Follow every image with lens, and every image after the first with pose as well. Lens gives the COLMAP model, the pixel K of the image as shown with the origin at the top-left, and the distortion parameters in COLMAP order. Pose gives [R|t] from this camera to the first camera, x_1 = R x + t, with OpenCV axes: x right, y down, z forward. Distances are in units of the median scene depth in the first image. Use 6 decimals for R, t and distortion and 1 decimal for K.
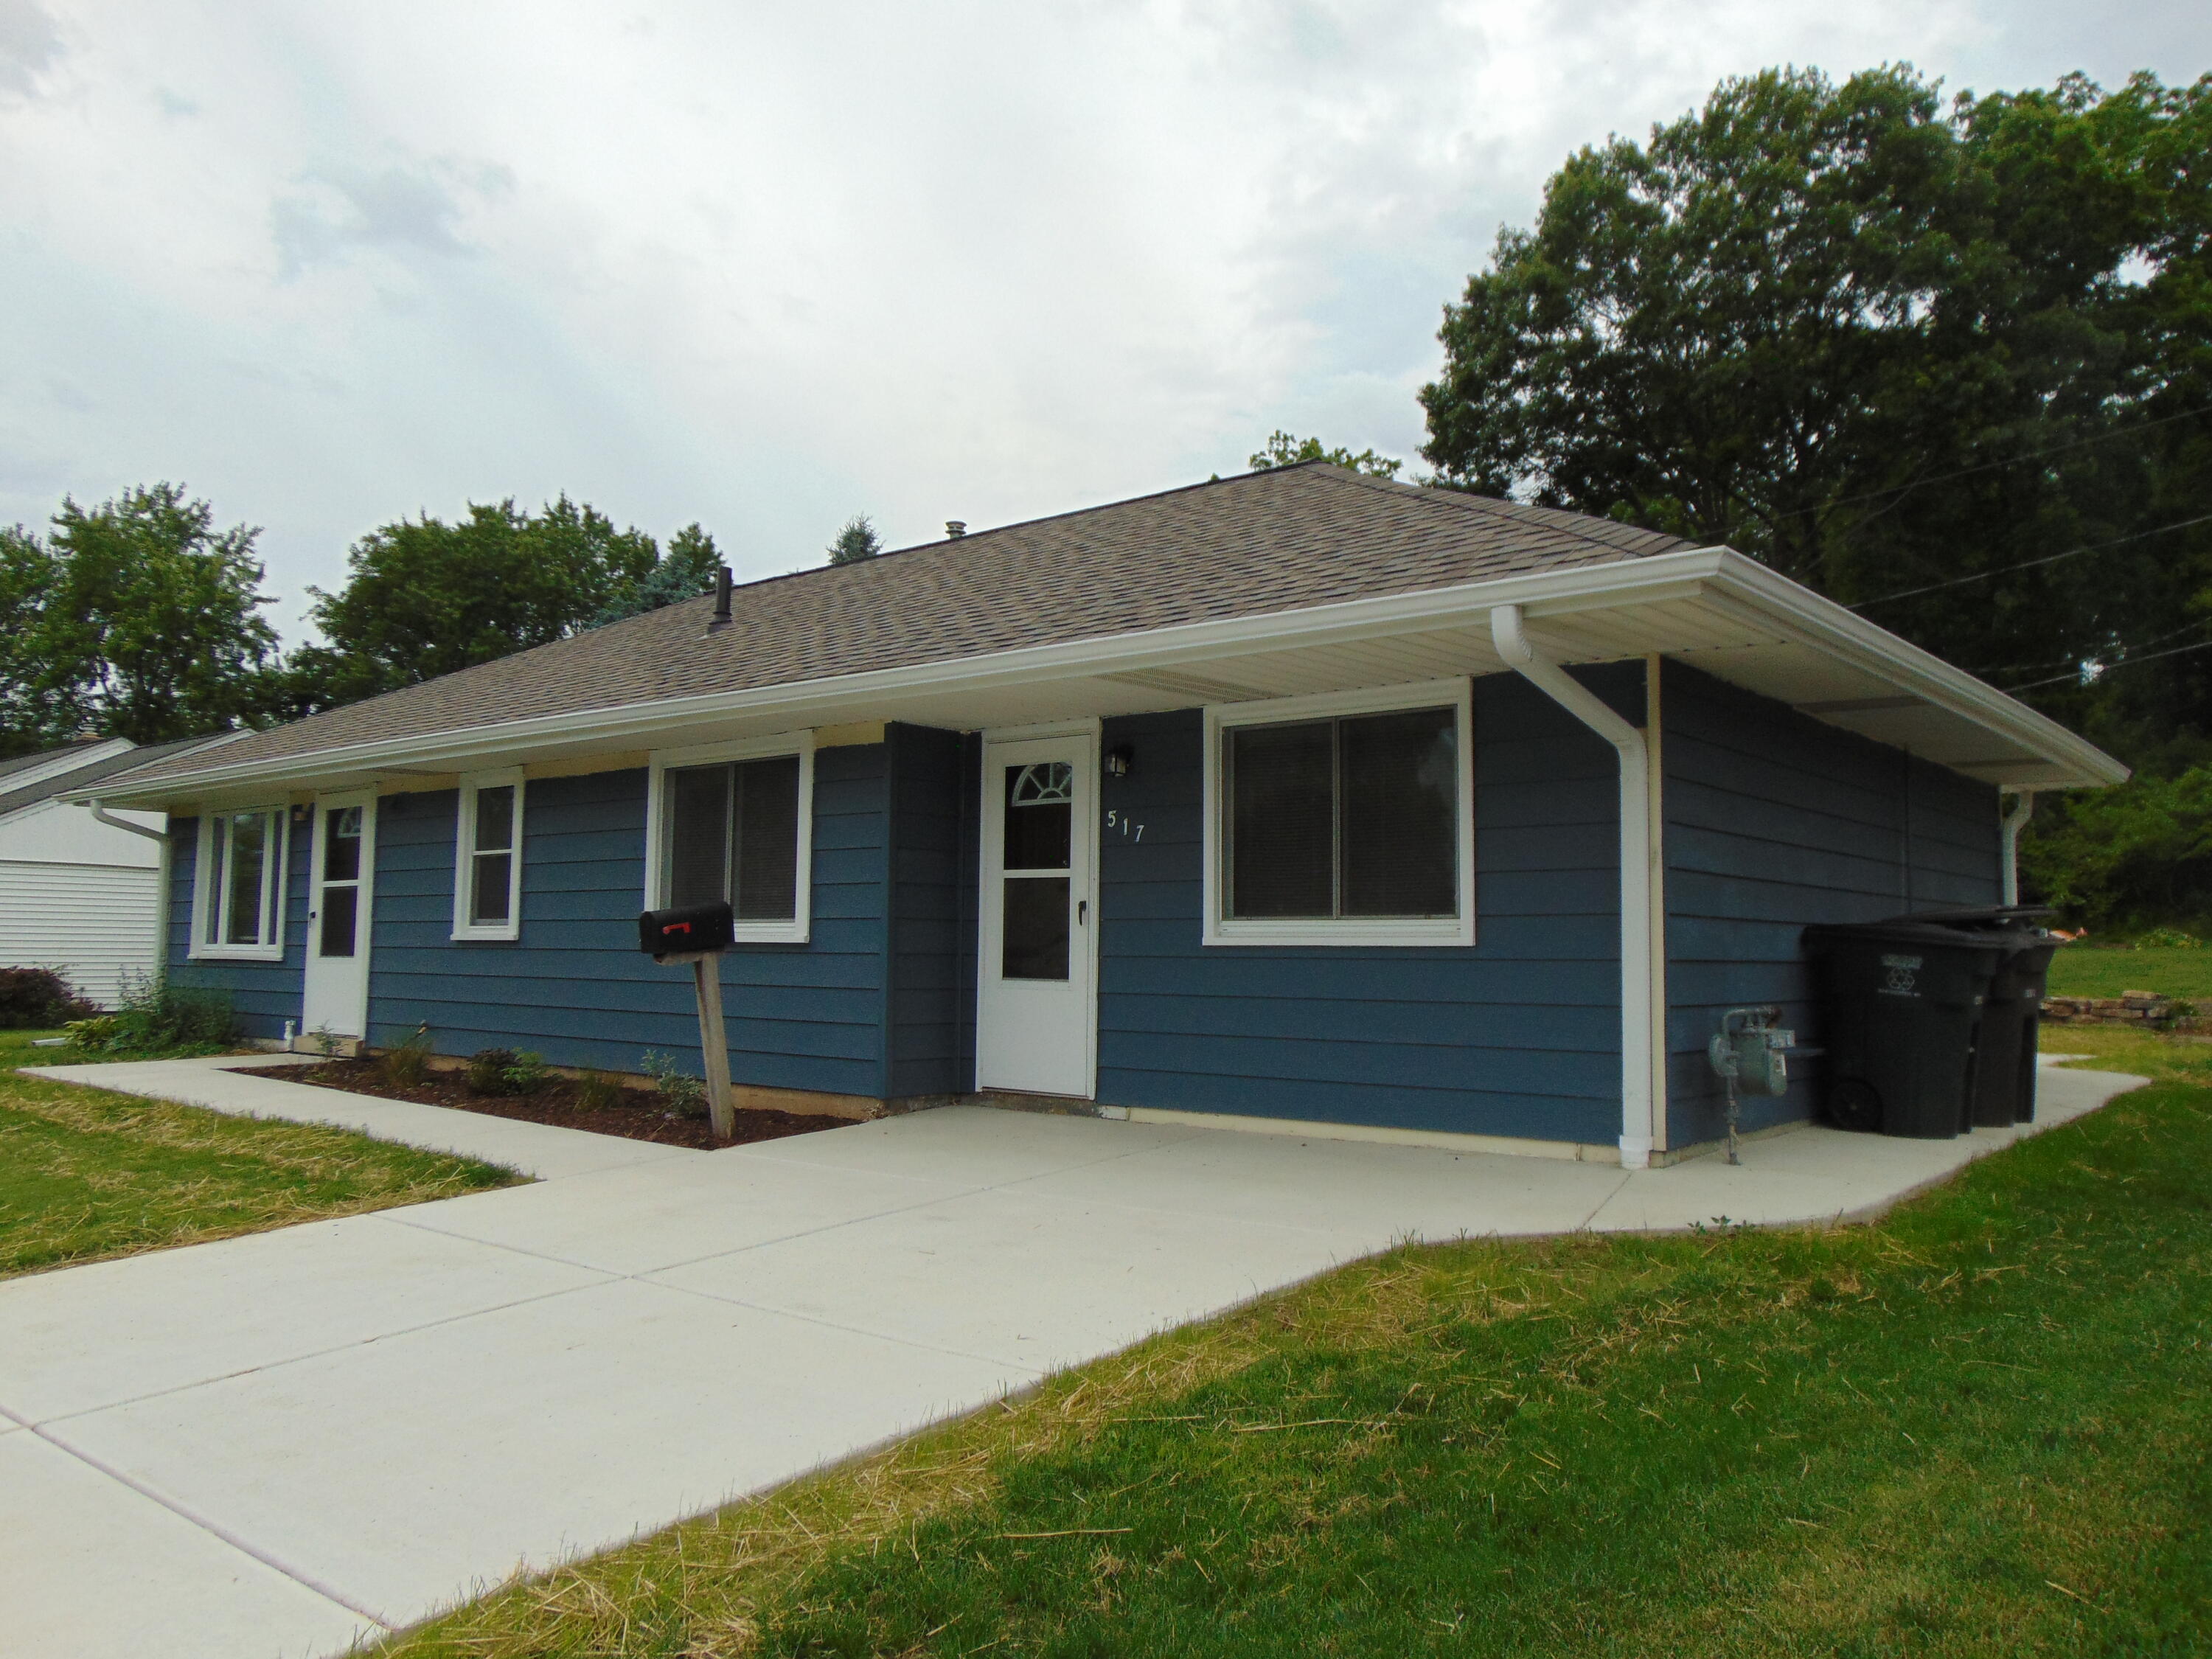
lens RADIAL K [[1651.6, 0, 1123.2], [0, 1651.6, 850.2], [0, 0, 1]] dist [-0.037482, 0.078392]
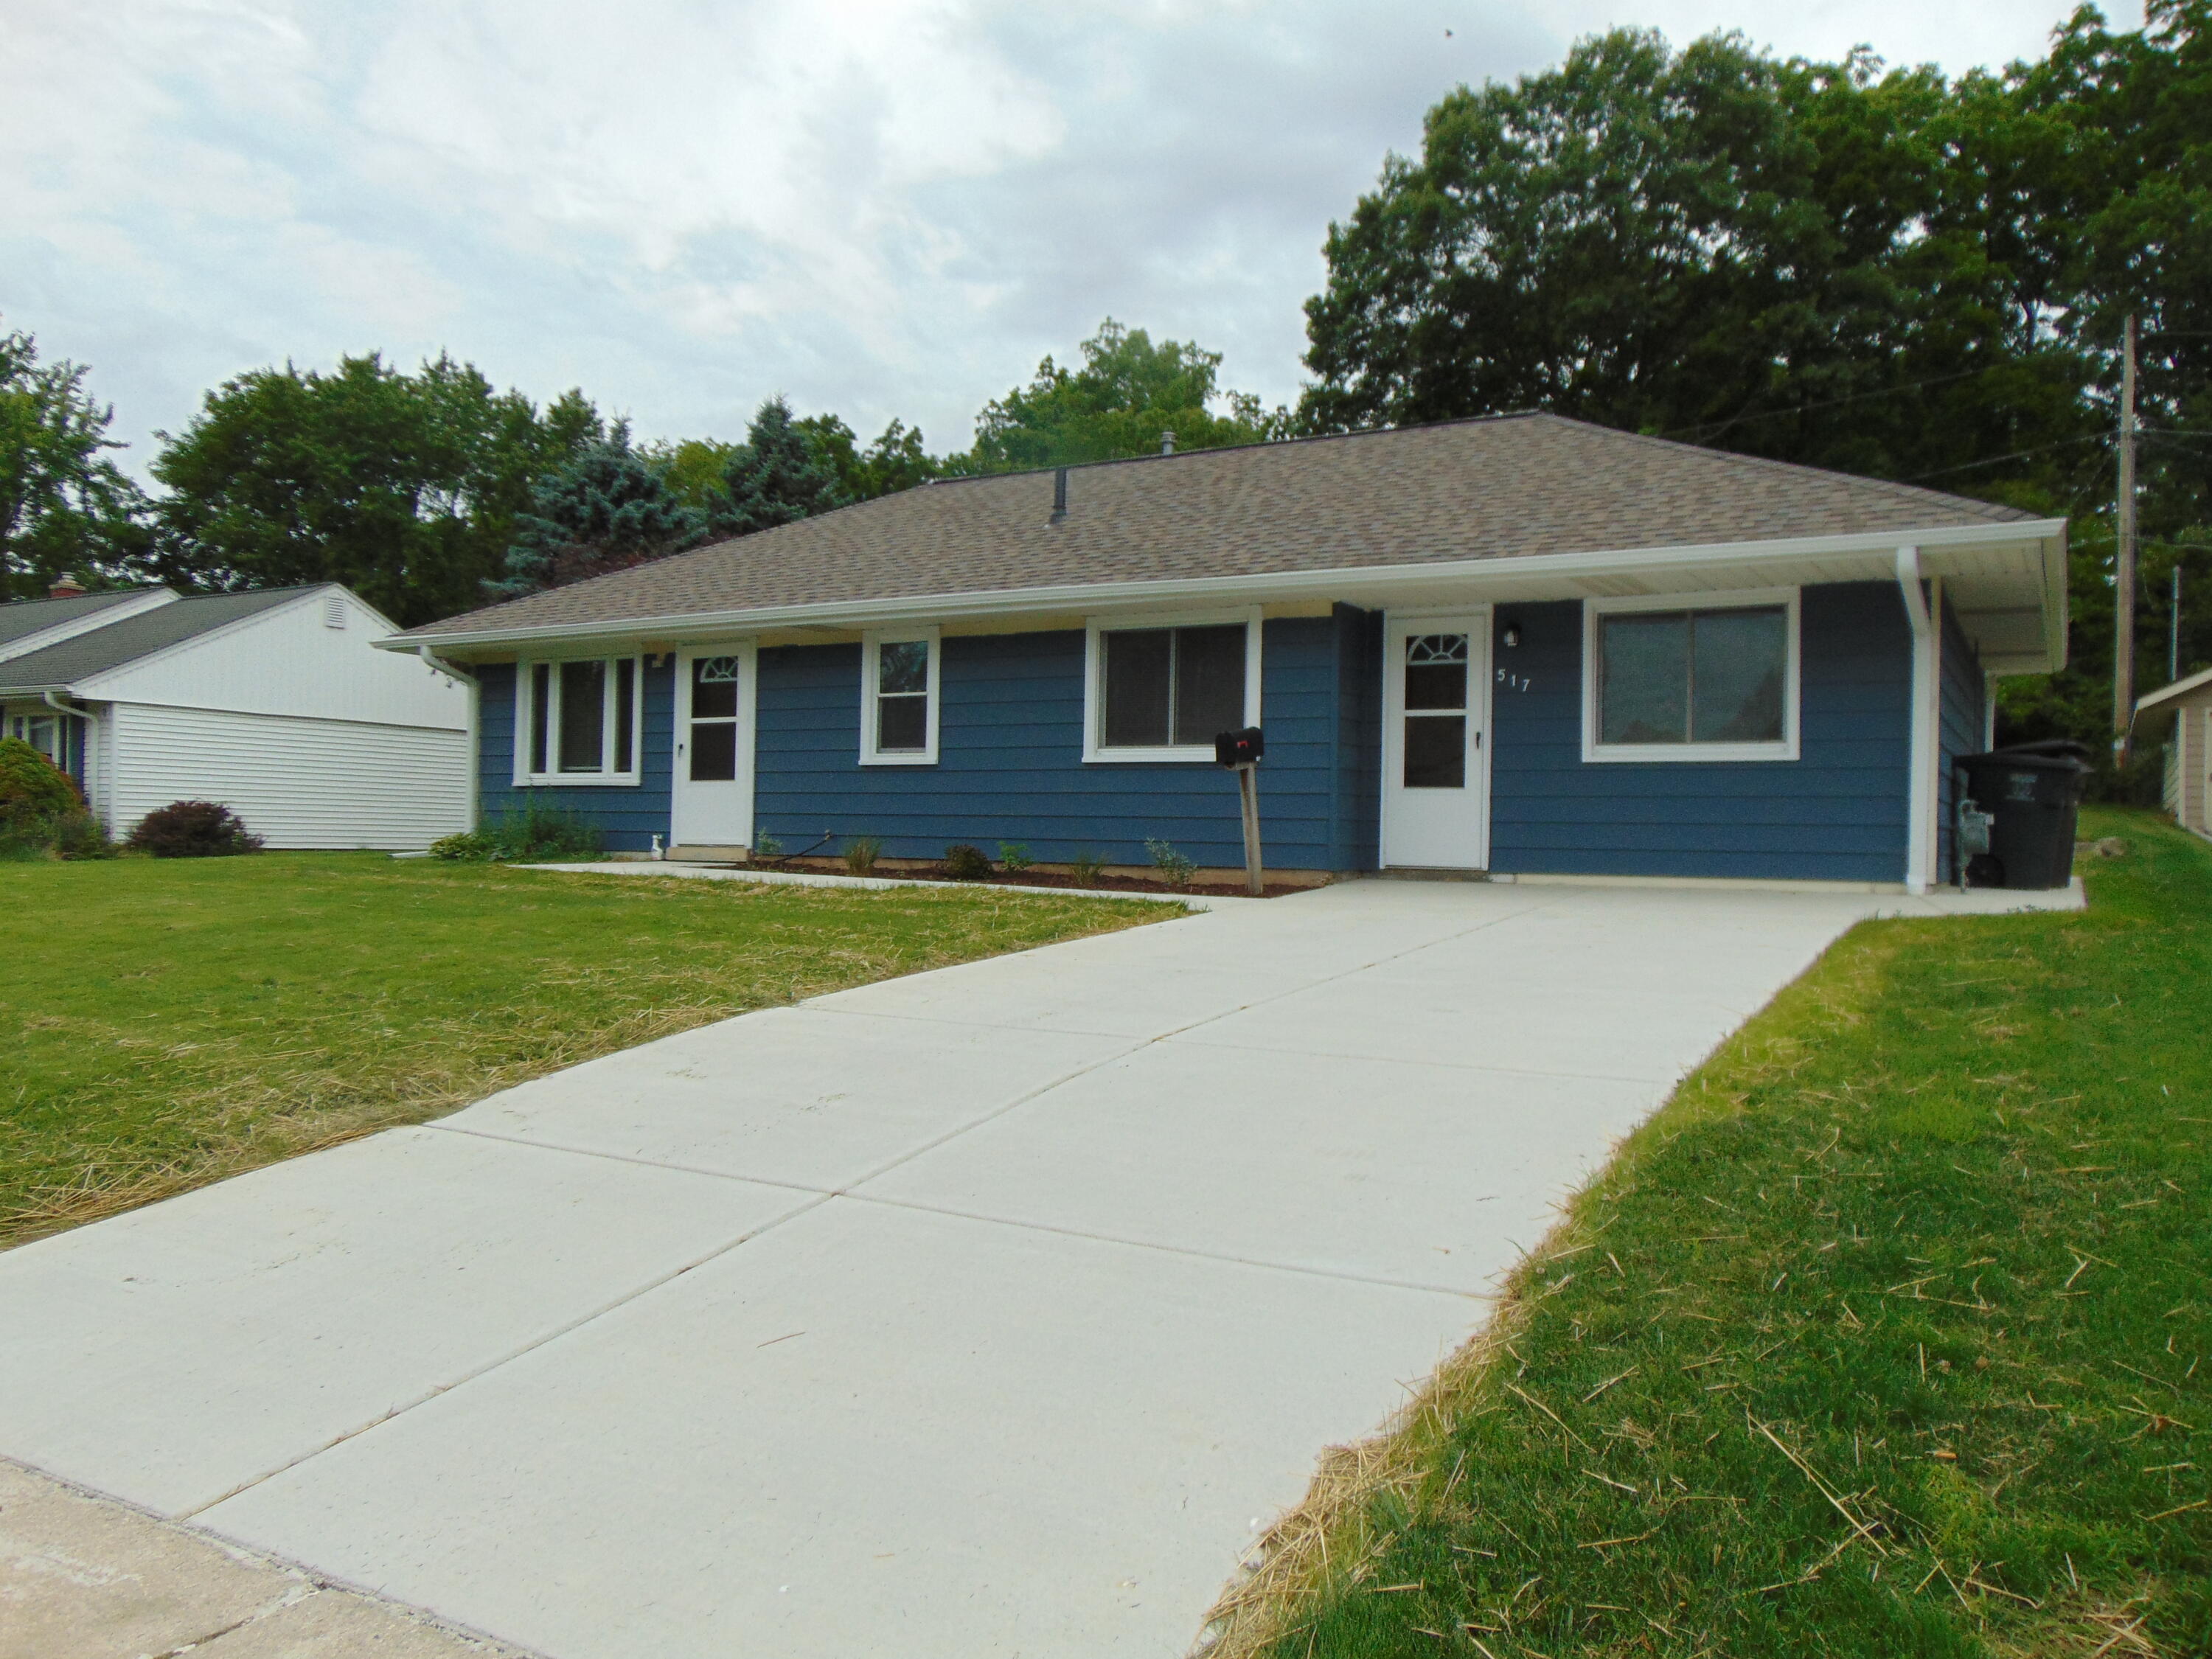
lens RADIAL K [[1651.6, 0, 1118.3], [0, 1651.6, 832.9], [0, 0, 1]] dist [-0.037482, 0.078392]
pose [[0.986966, 0.006380, 0.160803, -0.370610], [-0.016487, 0.997965, 0.061602, 0.023040], [-0.160083, -0.063451, 0.985062, -0.238611]]
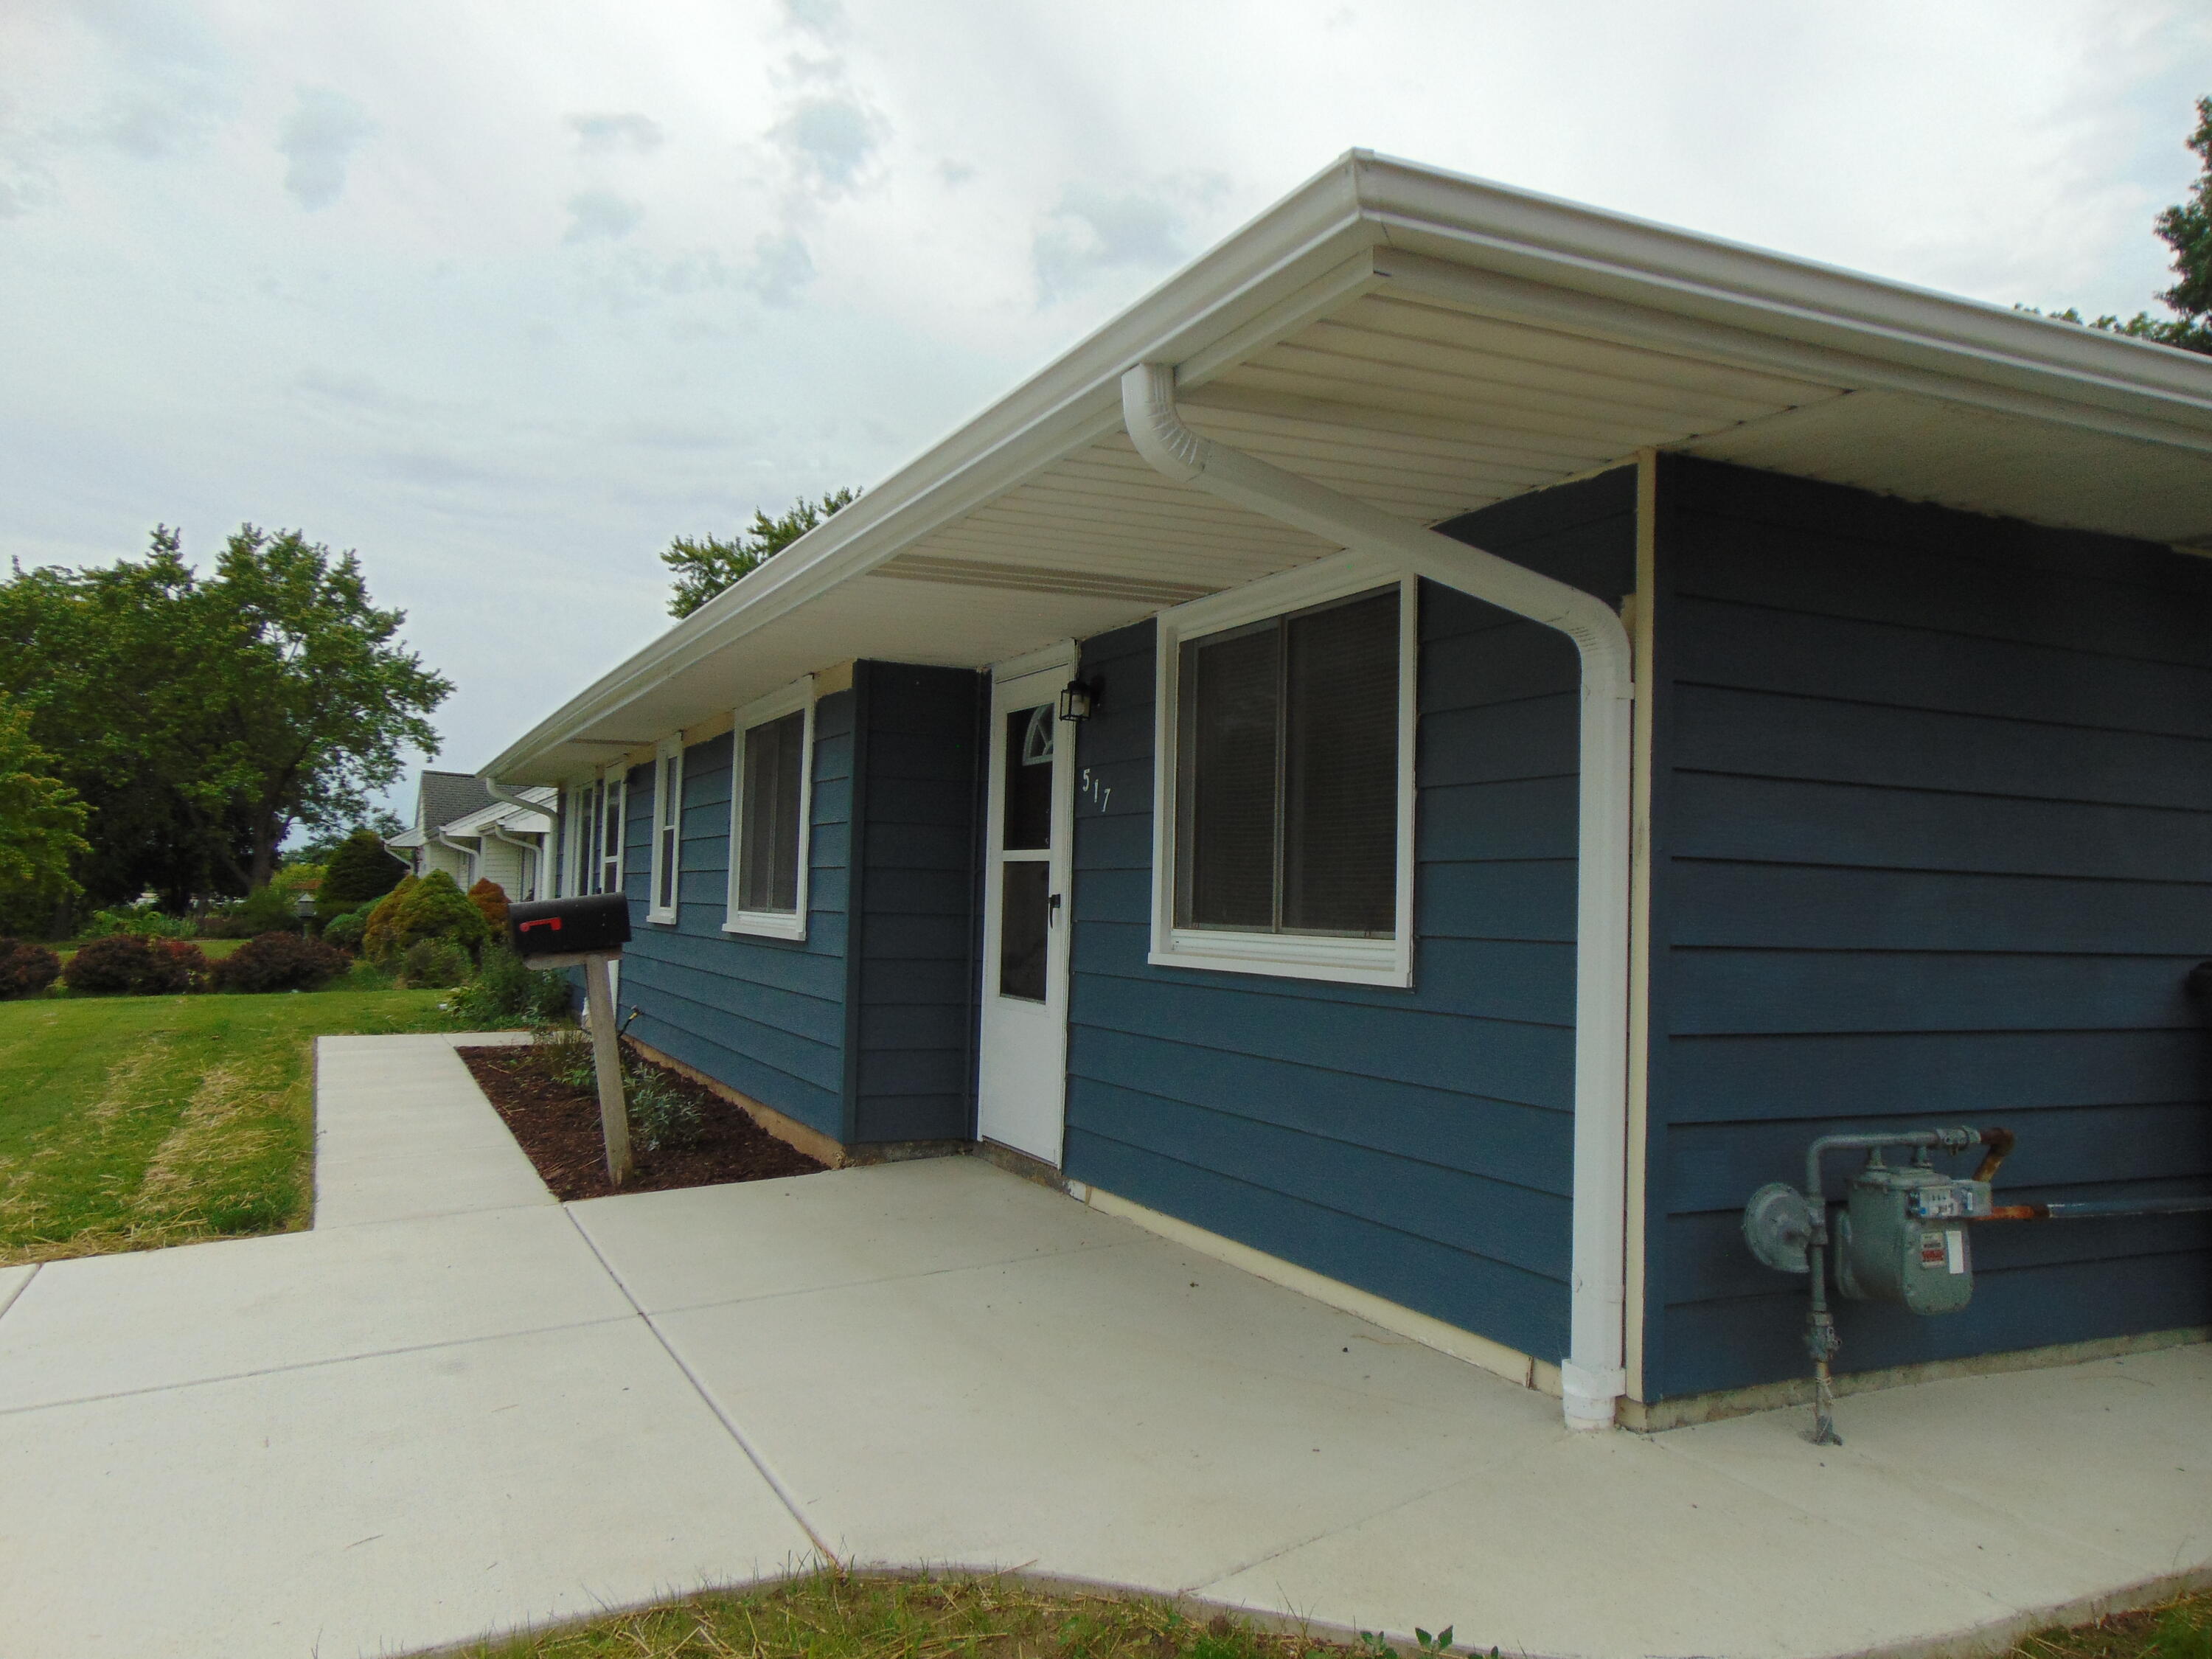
lens RADIAL K [[1651.6, 0, 1110.6], [0, 1651.6, 836.5], [0, 0, 1]] dist [-0.037482, 0.078392]
pose [[0.905485, -0.003738, -0.424361, 0.201799], [0.009983, 0.999872, 0.012493, -0.002418], [0.424260, -0.015549, 0.905407, 0.232945]]
